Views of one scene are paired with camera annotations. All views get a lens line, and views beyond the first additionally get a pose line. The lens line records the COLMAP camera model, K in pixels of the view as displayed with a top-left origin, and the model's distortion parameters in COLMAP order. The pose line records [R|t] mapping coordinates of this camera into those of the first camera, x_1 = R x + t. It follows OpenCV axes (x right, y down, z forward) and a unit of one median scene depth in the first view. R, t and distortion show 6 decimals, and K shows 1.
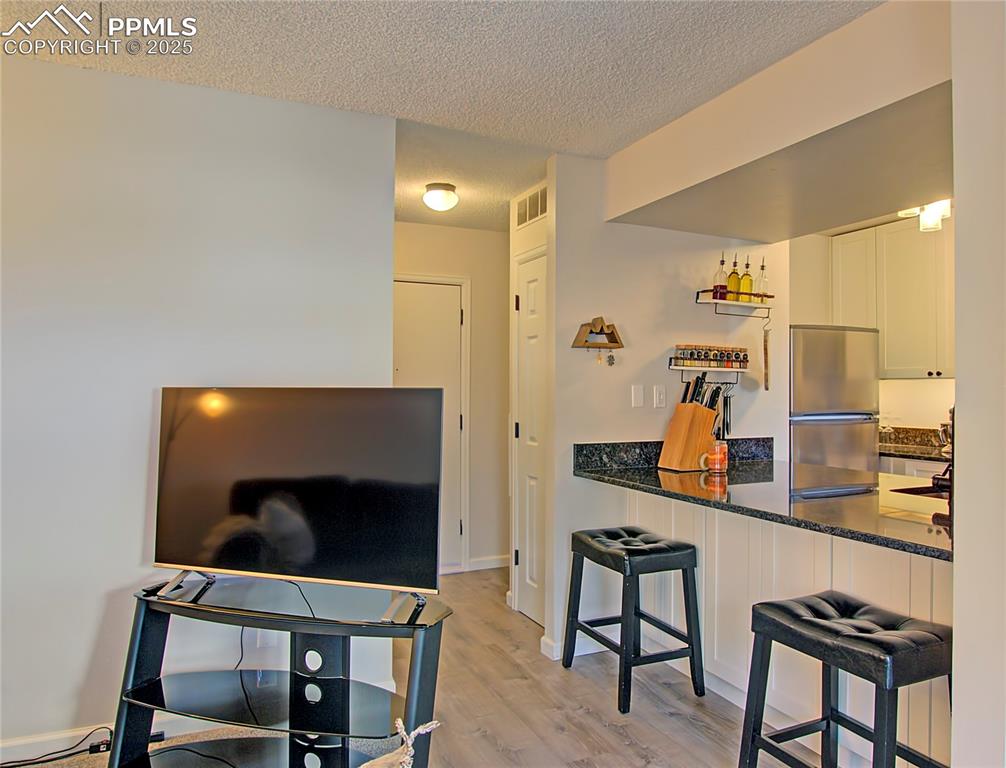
lens RADIAL K [[715.0, 0, 540.2], [0, 715.0, 389.9], [0, 0, 1]] dist [-0.024231, -0.002219]
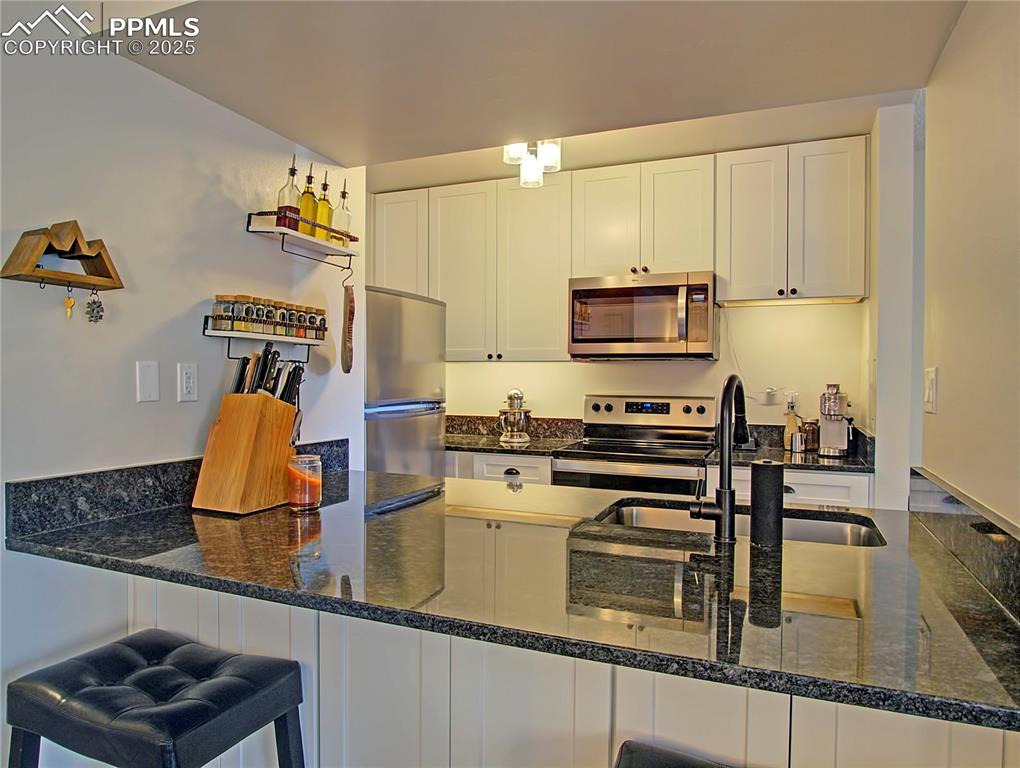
lens RADIAL K [[661.8, 0, 517.7], [0, 661.8, 387.1], [0, 0, 1]] dist [-0.024402, 0.001187]
pose [[0.740252, -0.006226, 0.672300, 0.007931], [-0.007148, 0.999828, 0.017129, 0.002478], [-0.672291, -0.017485, 0.740080, 0.450028]]
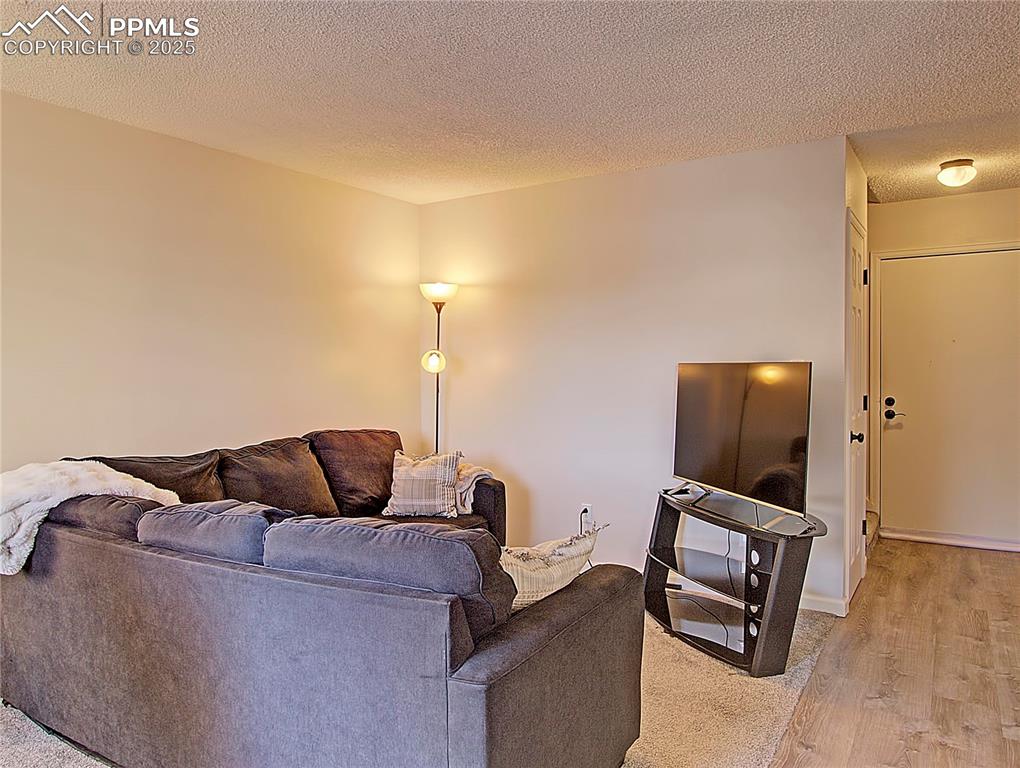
lens RADIAL K [[704.6, 0, 515.1], [0, 704.6, 391.0], [0, 0, 1]] dist [-0.031165, 0.000307]
pose [[0.531848, 0.019341, -0.846619, 0.416519], [0.013839, 0.999407, 0.031524, 0.002128], [0.846727, -0.028482, 0.531265, -0.085786]]
